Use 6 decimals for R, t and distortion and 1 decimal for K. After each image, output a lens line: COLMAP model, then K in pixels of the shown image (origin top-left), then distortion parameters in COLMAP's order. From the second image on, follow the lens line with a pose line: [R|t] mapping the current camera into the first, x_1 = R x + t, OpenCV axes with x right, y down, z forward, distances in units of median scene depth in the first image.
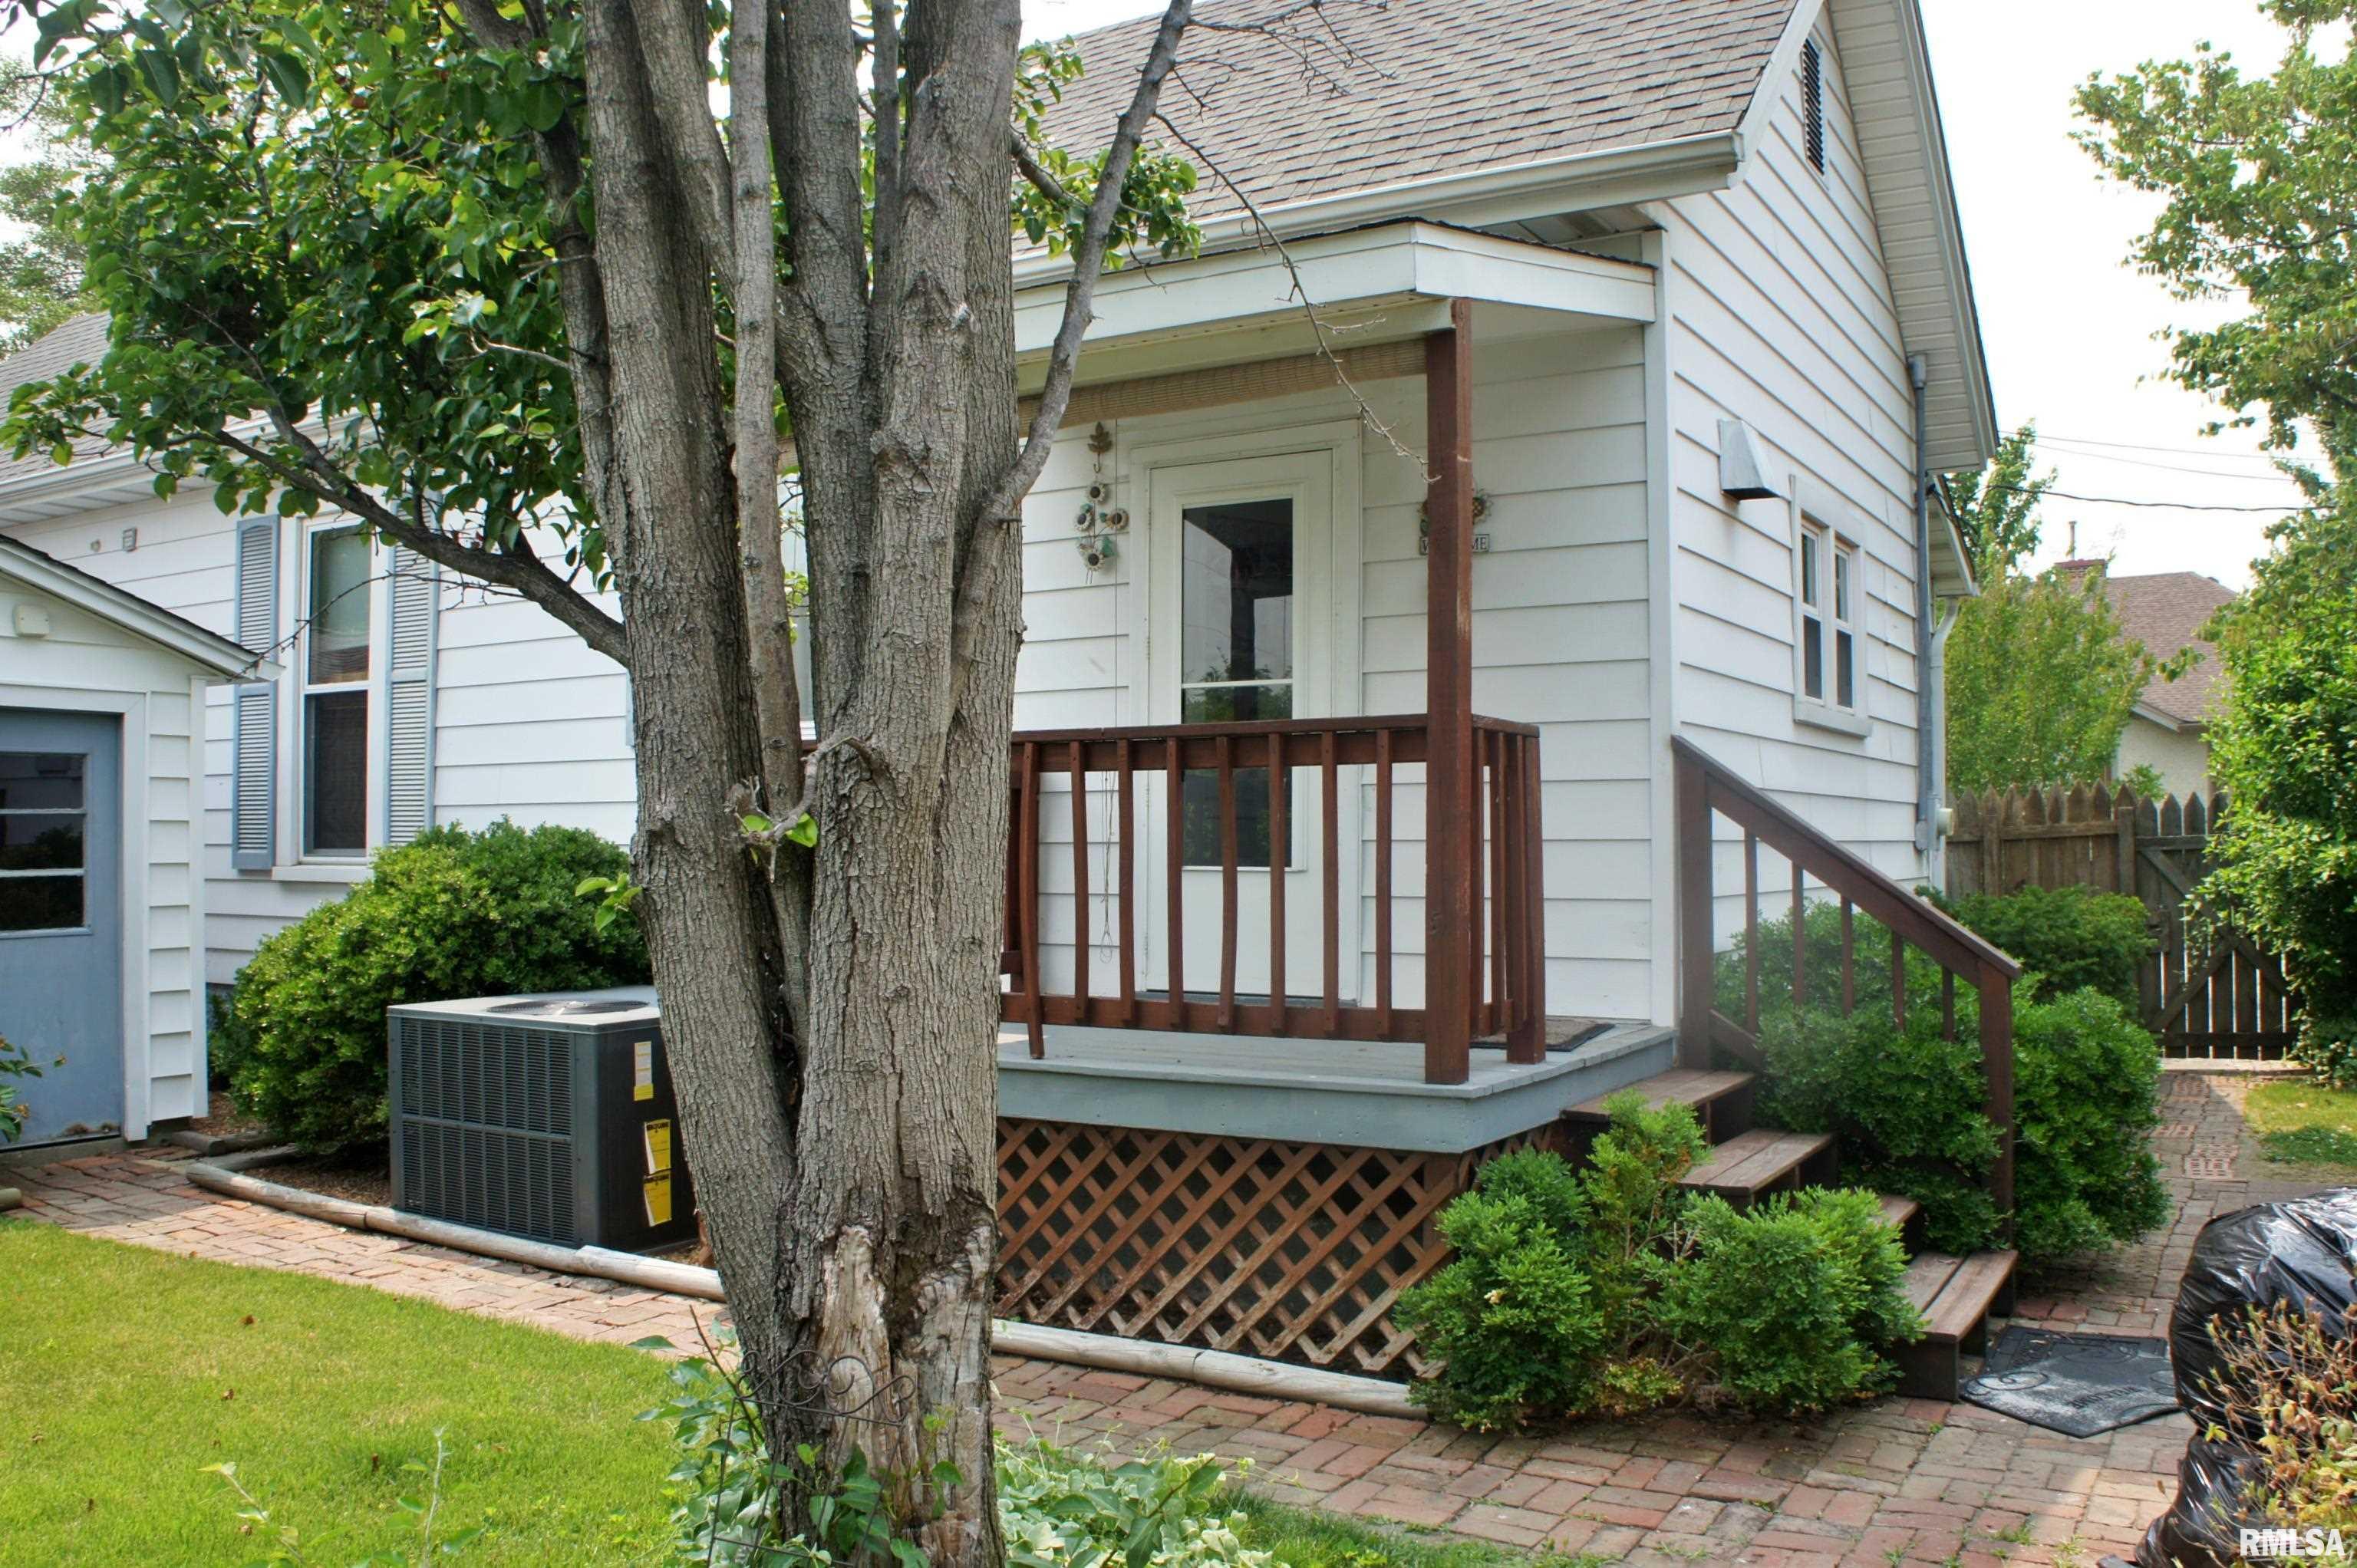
lens RADIAL K [[1912.6, 0, 1180.5], [0, 1912.6, 894.4], [0, 0, 1]] dist [-0.123687, 0.010205]
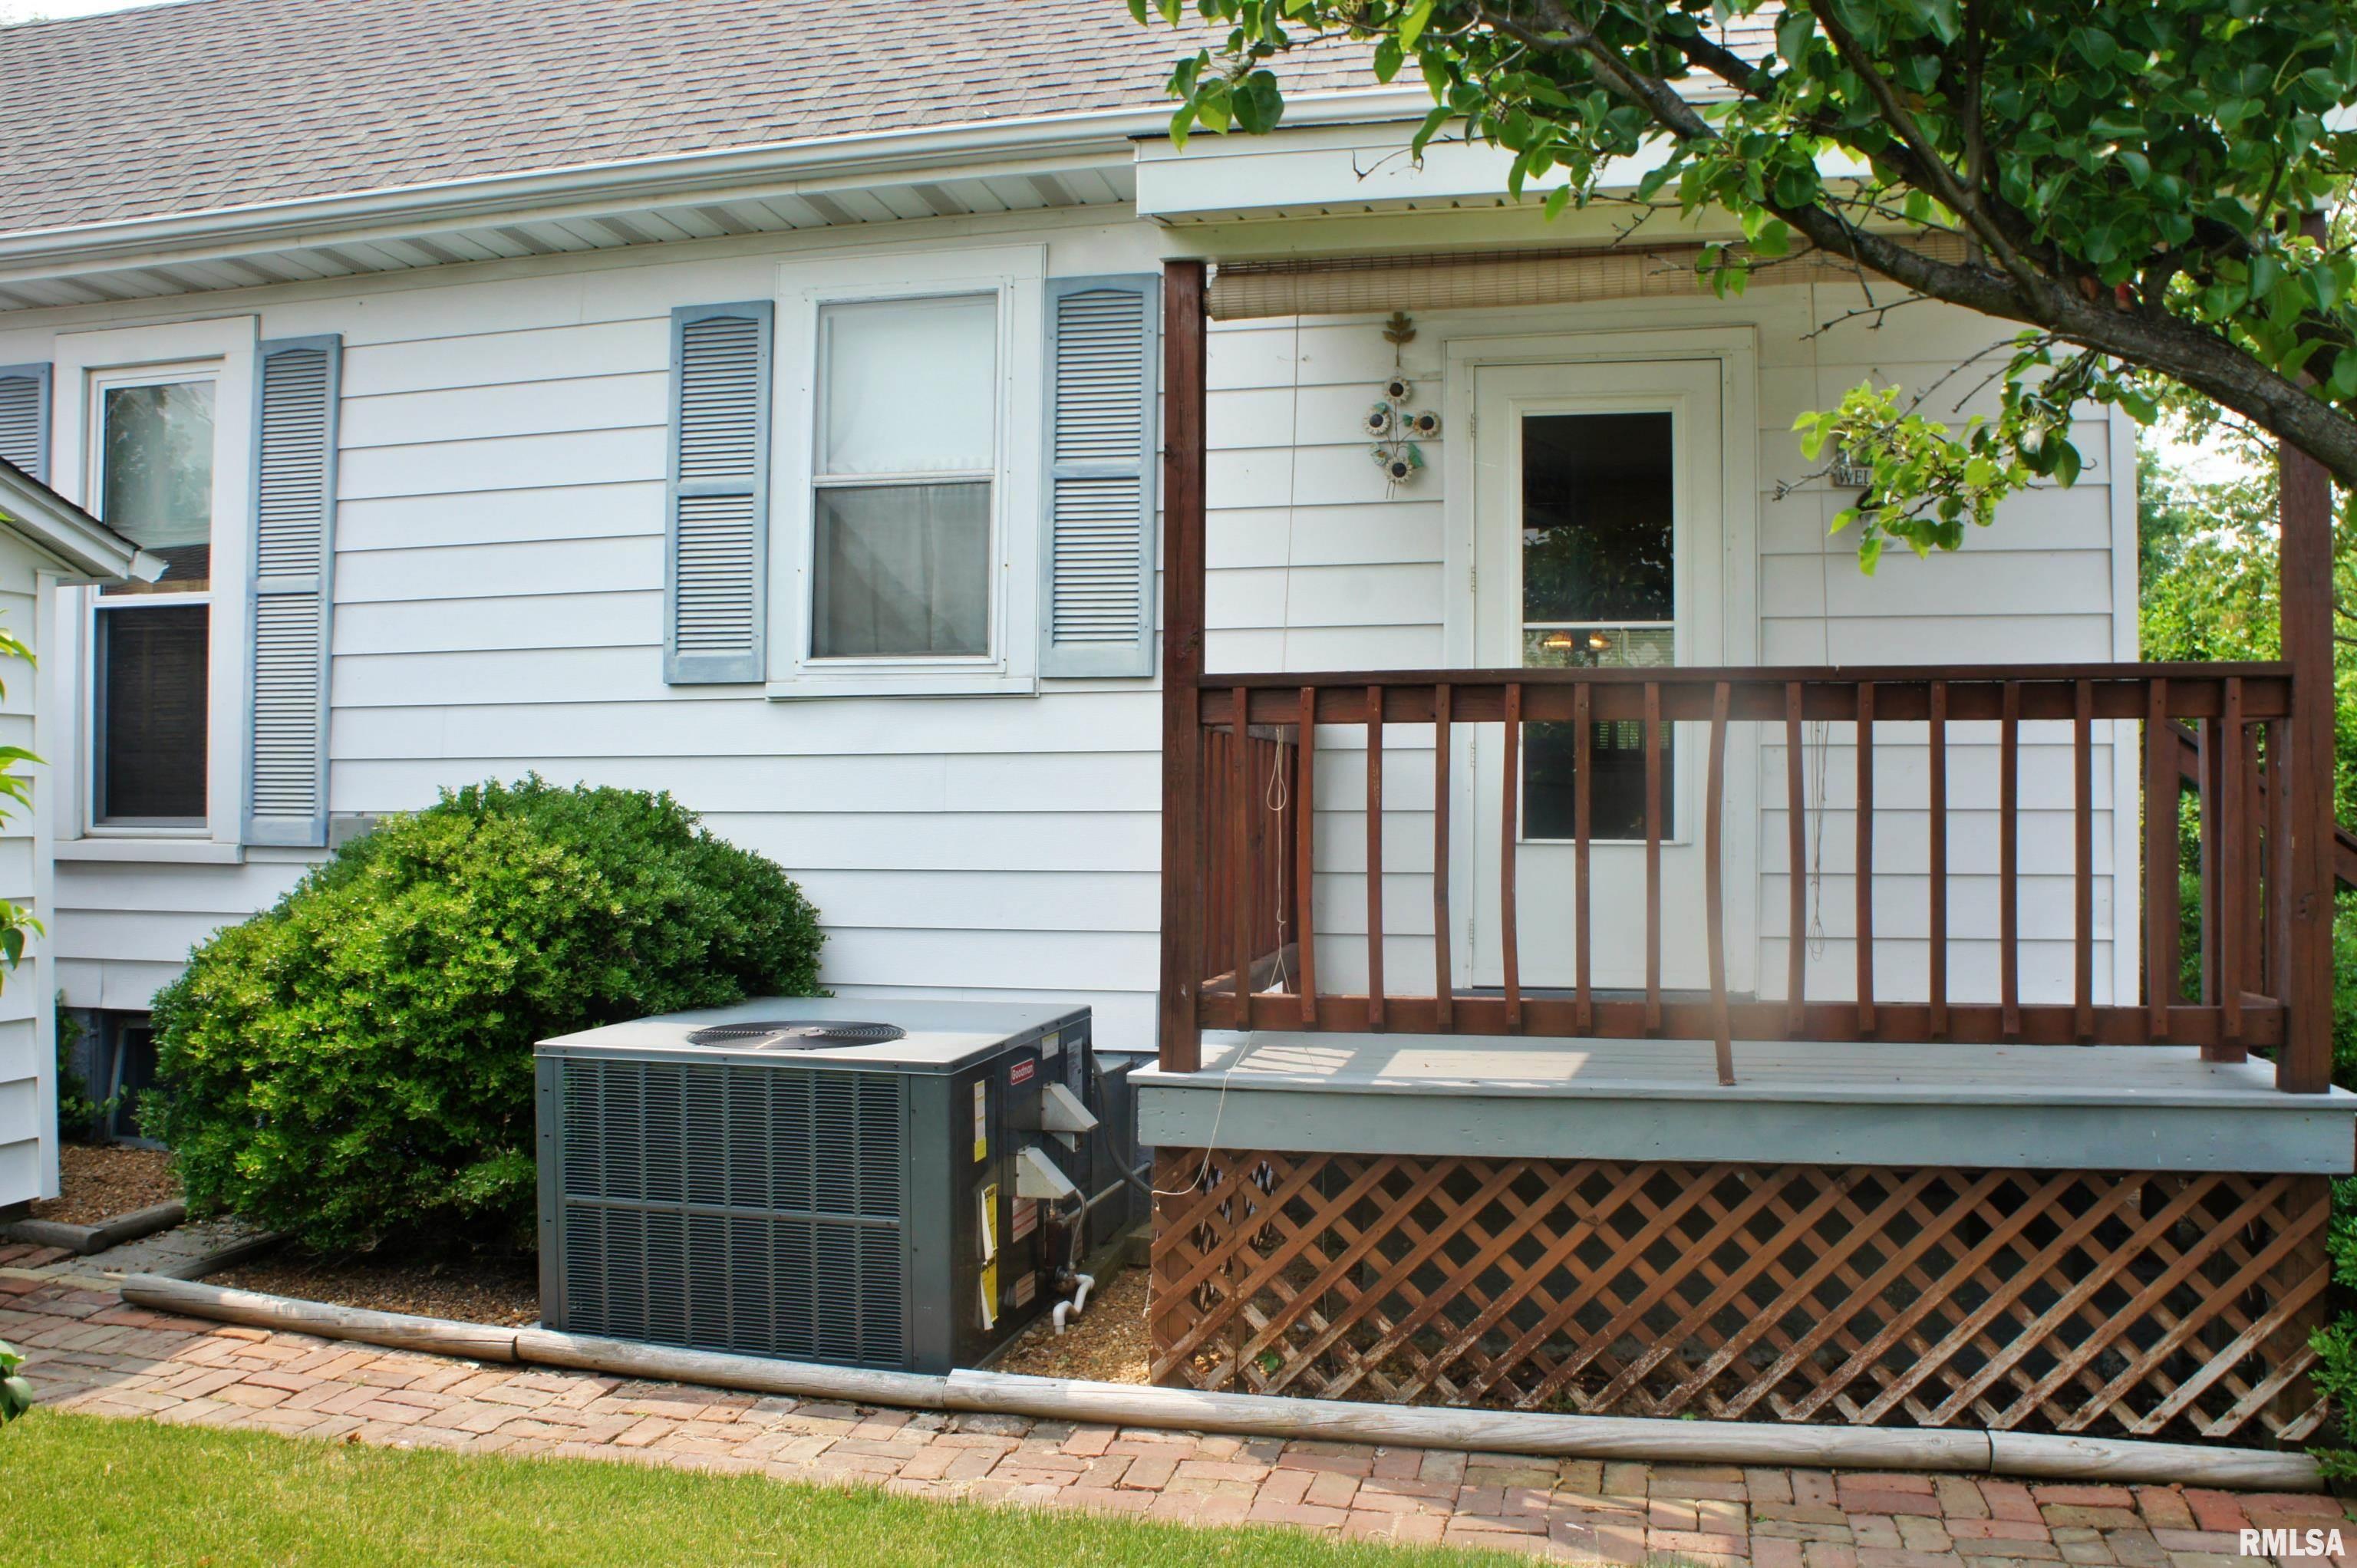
lens RADIAL K [[1912.8, 0, 1166.8], [0, 1912.8, 831.1], [0, 0, 1]] dist [-0.154034, 0.100597]
pose [[0.952730, -0.002227, 0.303810, -0.409801], [0.007333, 0.999850, -0.015666, -0.006179], [-0.303729, 0.017153, 0.952604, 0.254578]]
